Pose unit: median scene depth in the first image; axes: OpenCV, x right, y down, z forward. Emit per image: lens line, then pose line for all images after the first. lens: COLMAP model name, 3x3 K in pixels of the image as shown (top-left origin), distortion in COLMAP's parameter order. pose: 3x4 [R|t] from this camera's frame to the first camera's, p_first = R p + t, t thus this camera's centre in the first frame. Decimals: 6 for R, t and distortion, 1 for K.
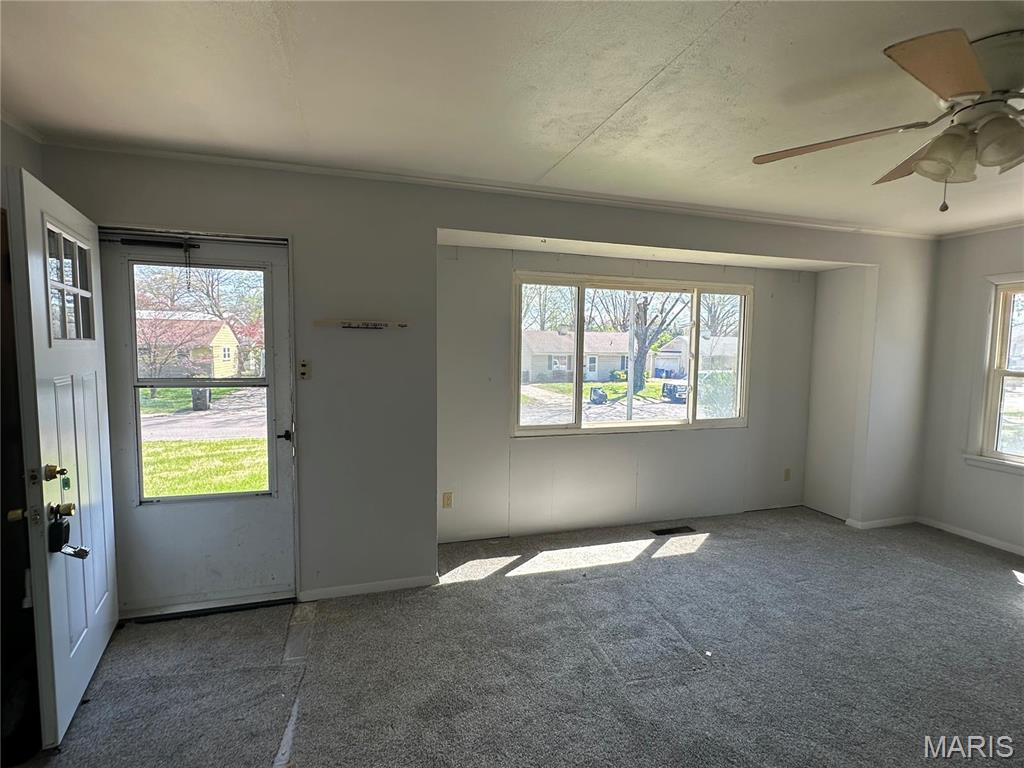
lens RADIAL K [[490.0, 0, 509.3], [0, 490.0, 384.6], [0, 0, 1]] dist [0.004685, -0.001622]
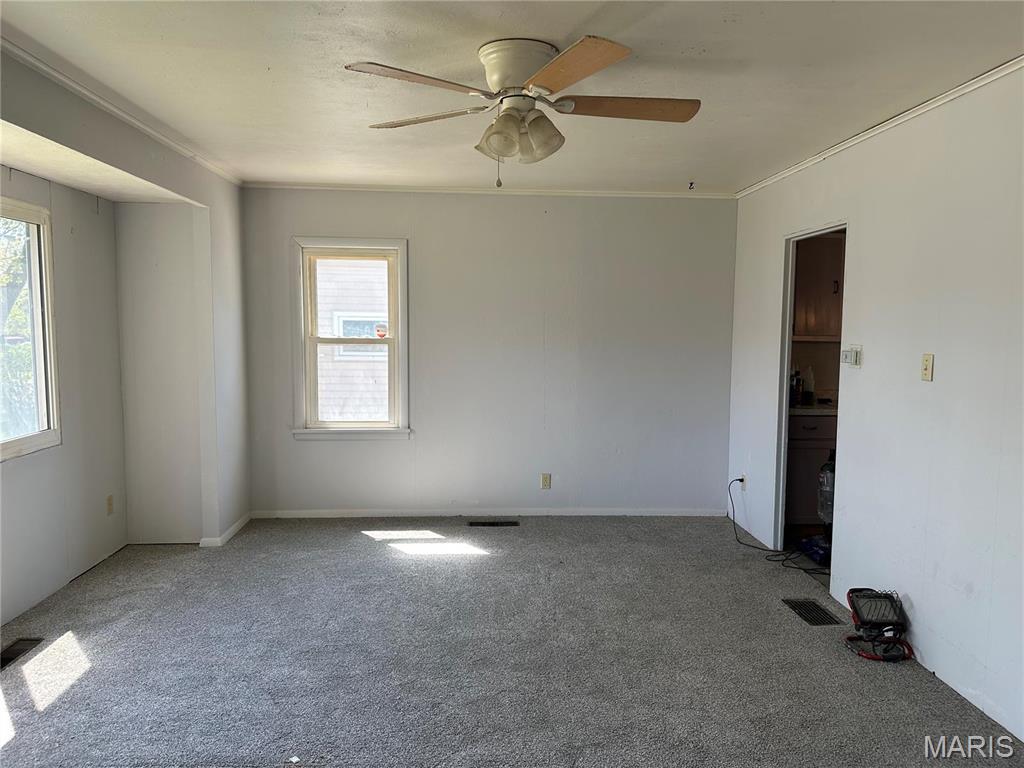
lens RADIAL K [[727.5, 0, 510.0], [0, 727.5, 385.8], [0, 0, 1]] dist [0.045207, -0.062113]
pose [[0.234159, -0.095863, 0.967460, -0.304124], [0.071700, 0.994120, 0.081151, -0.022436], [-0.969551, 0.050365, 0.239656, 0.283315]]
